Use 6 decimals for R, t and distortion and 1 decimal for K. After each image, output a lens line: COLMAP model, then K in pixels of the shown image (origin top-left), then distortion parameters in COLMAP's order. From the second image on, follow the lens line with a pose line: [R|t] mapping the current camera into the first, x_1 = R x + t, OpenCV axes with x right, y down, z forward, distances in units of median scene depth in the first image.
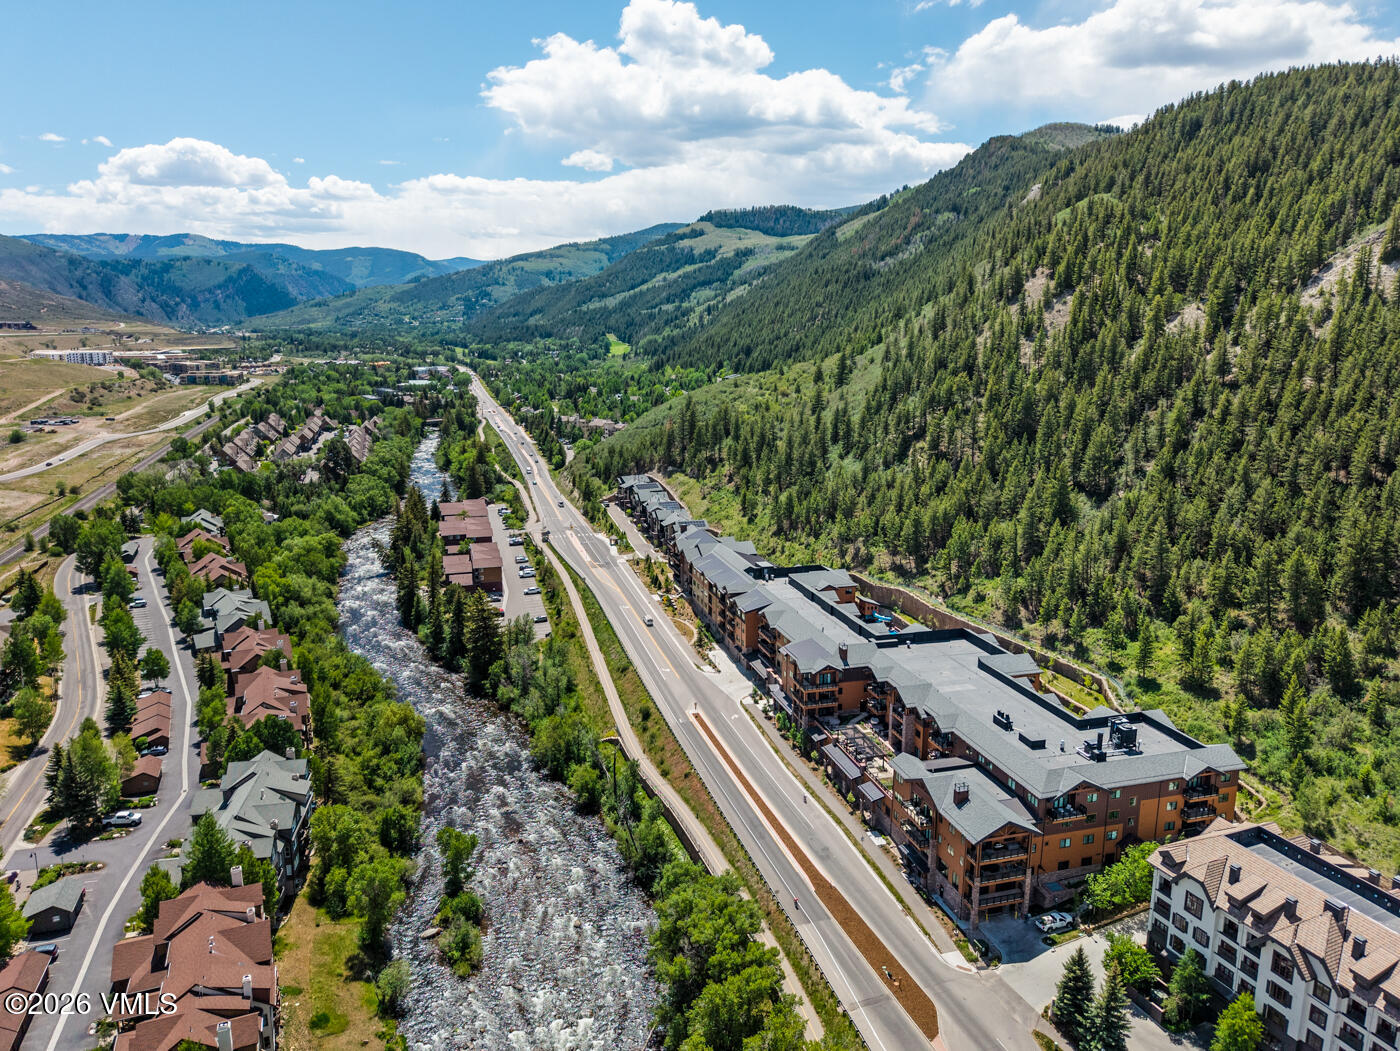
lens RADIAL K [[972.4, 0, 700.0], [0, 972.4, 525.5], [0, 0, 1]] dist [0.051228, -0.044676]
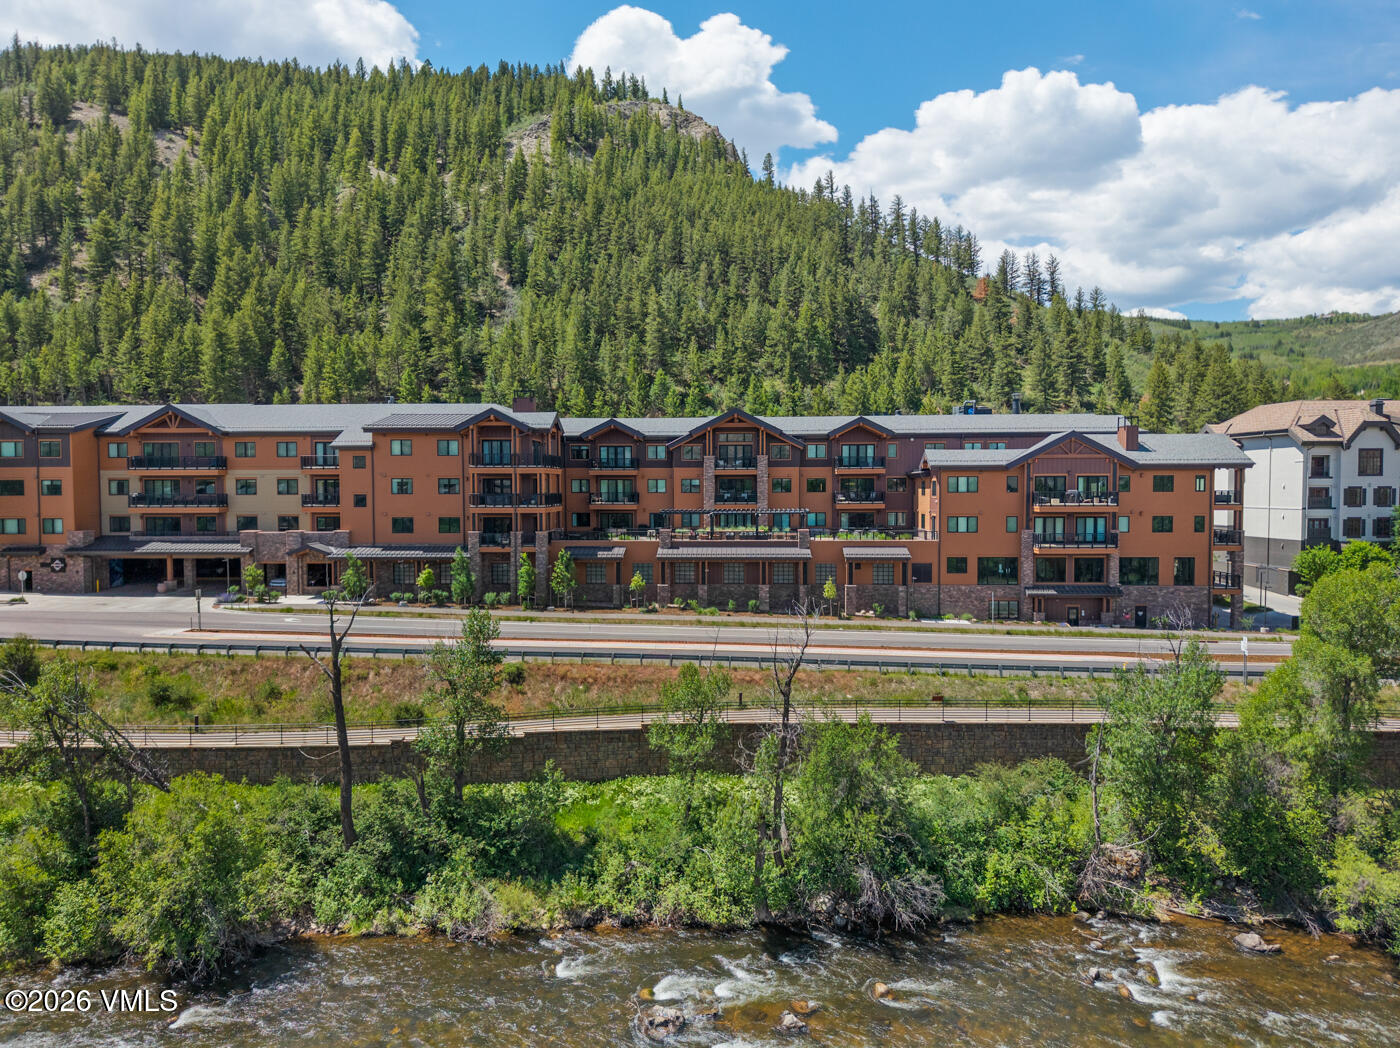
lens RADIAL K [[941.4, 0, 700.0], [0, 941.4, 524.0], [0, 0, 1]] dist [0.013549, -0.018514]
pose [[0.305711, -0.057930, 0.950360, -0.194949], [0.190560, 0.981675, -0.001460, 0.153138], [-0.932860, 0.181547, 0.311148, 0.593240]]
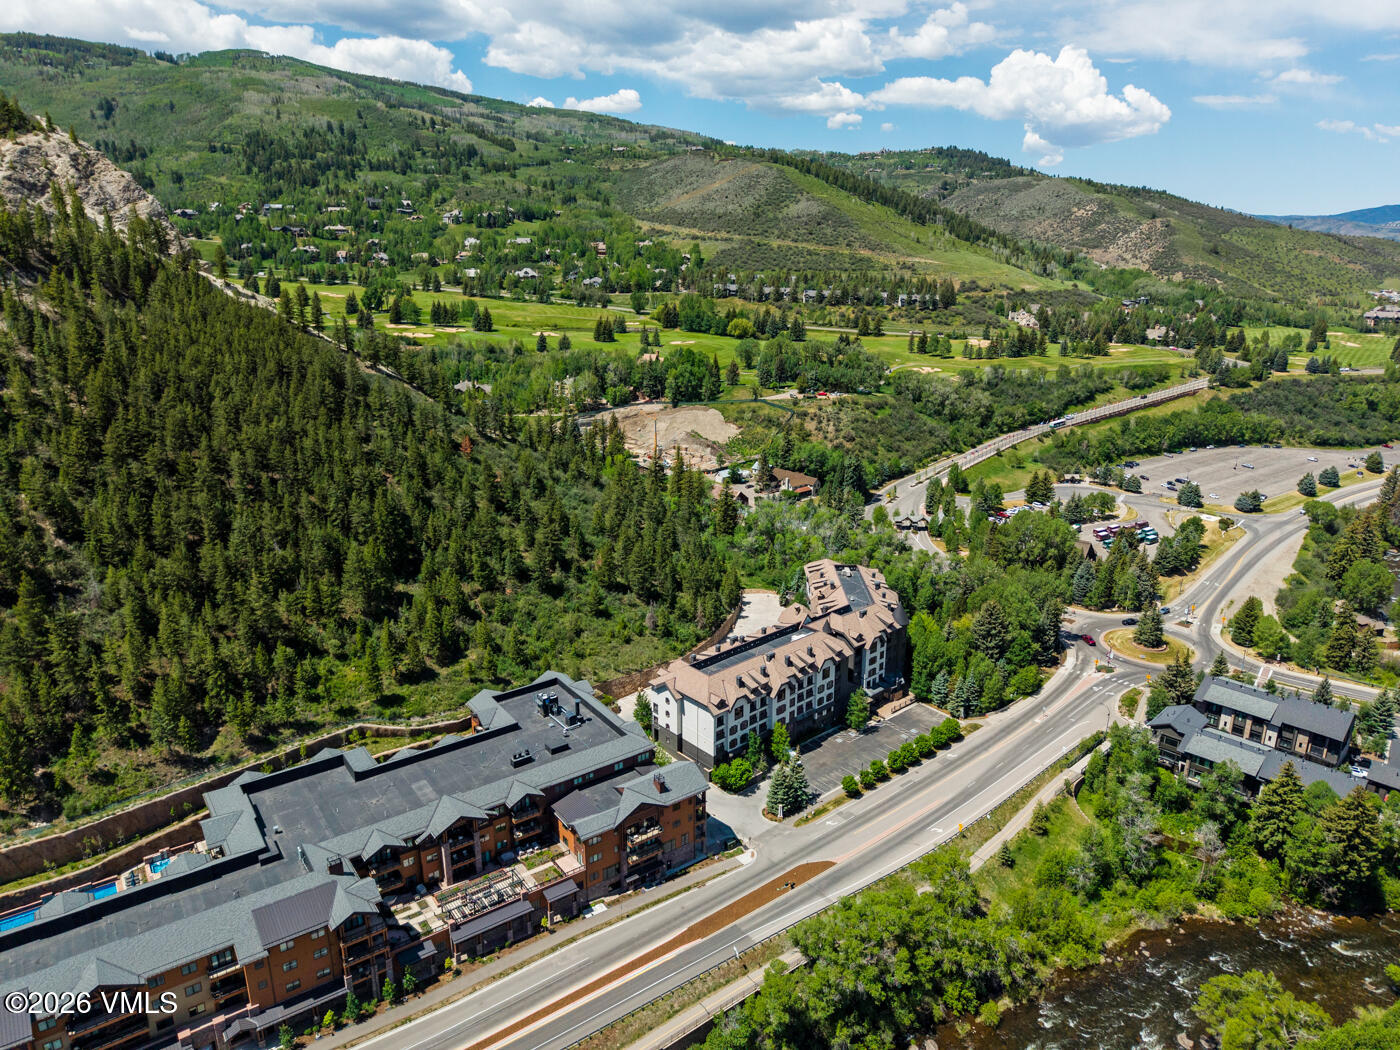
lens RADIAL K [[941.4, 0, 700.0], [0, 941.4, 525.0], [0, 0, 1]] dist [0.013549, -0.018514]
pose [[-0.352244, -0.282605, 0.892221, -0.385432], [0.177161, 0.915952, 0.360063, -0.237767], [-0.918988, 0.284897, -0.272572, 0.651747]]
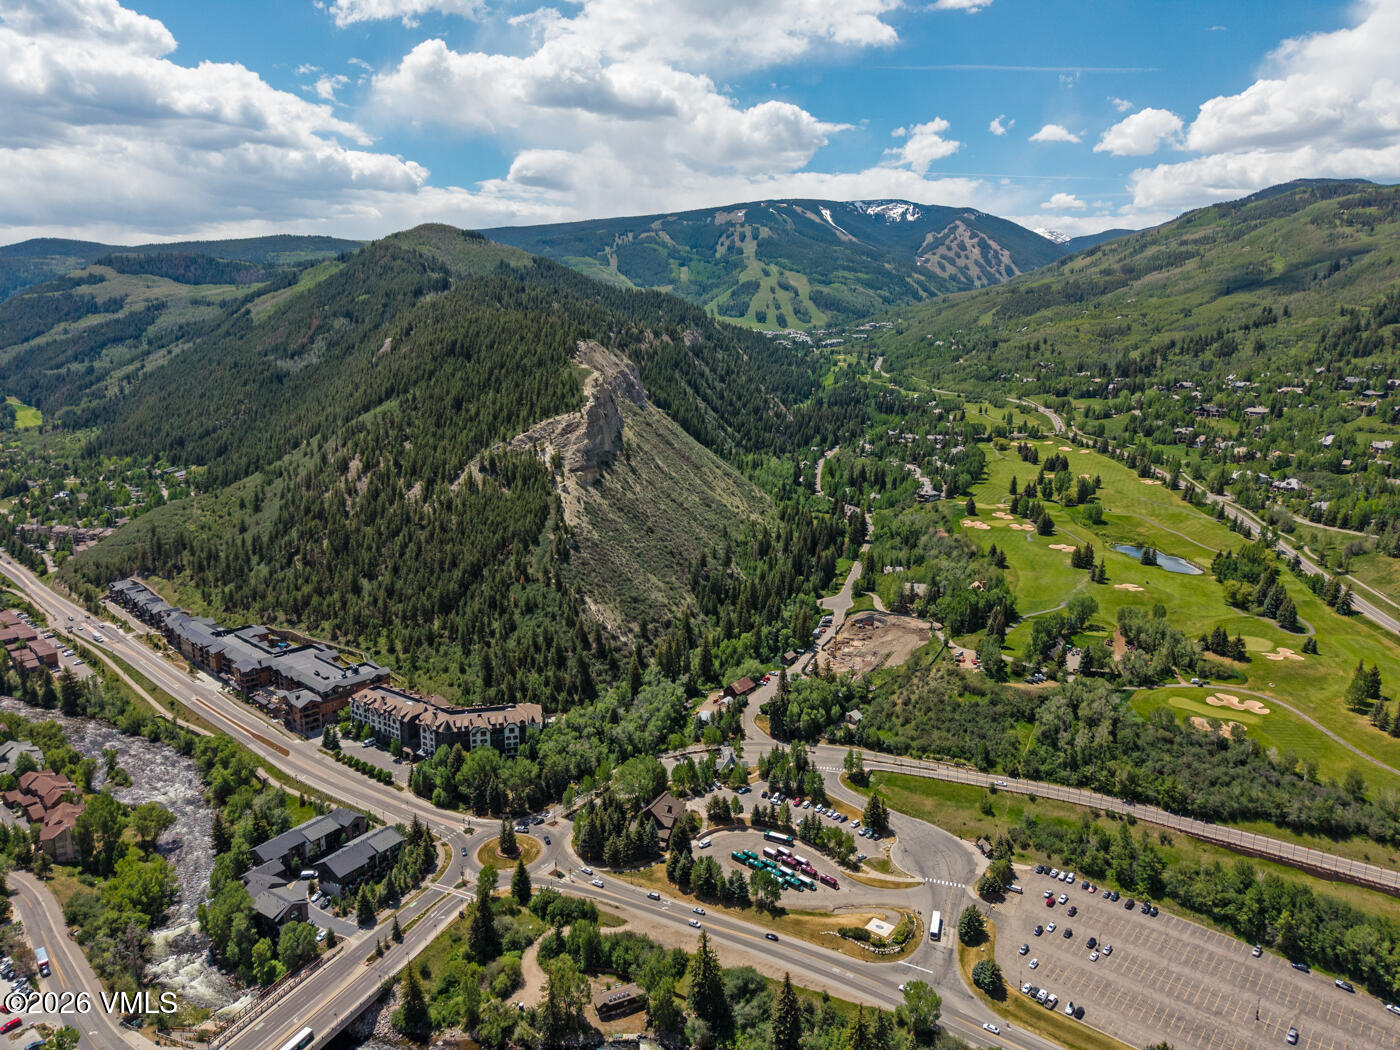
lens RADIAL K [[972.4, 0, 700.0], [0, 972.4, 525.0], [0, 0, 1]] dist [0.051228, -0.044676]
pose [[0.856877, -0.109459, 0.503766, -0.091271], [0.112401, 0.993357, 0.024650, -0.120590], [-0.503117, 0.035502, 0.863489, -1.374809]]
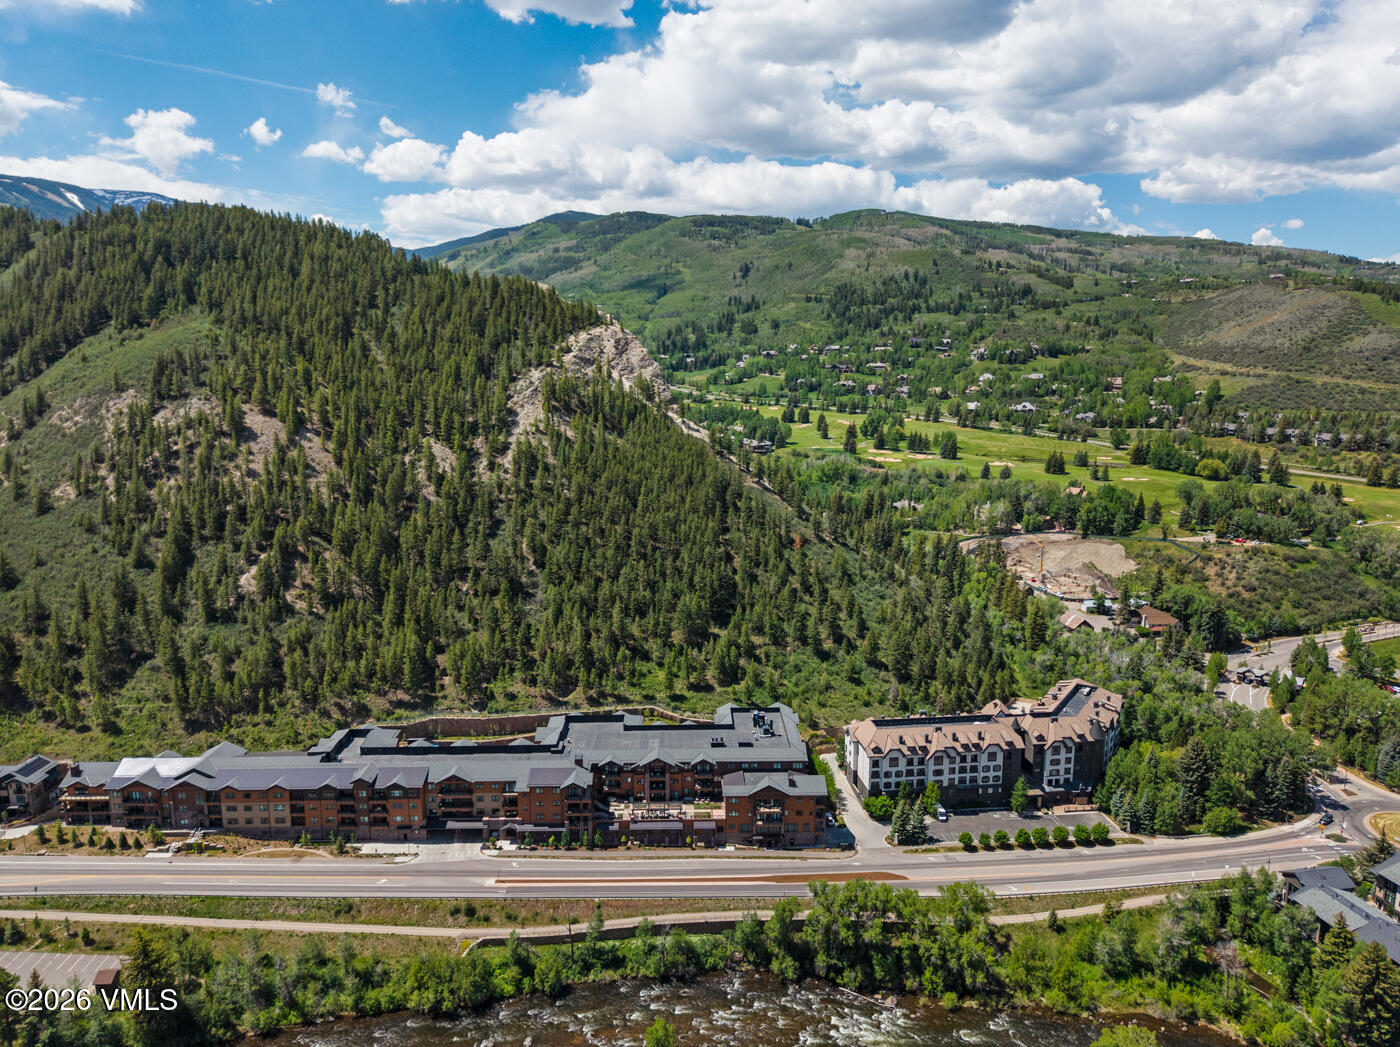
lens RADIAL K [[928.7, 0, 700.0], [0, 928.7, 523.5], [0, 0, 1]] dist [0.064777, -0.097247]
pose [[0.235649, -0.174611, 0.956023, -0.702051], [0.192160, 0.972676, 0.130288, -0.229607], [-0.952651, 0.153007, 0.262763, 0.358191]]
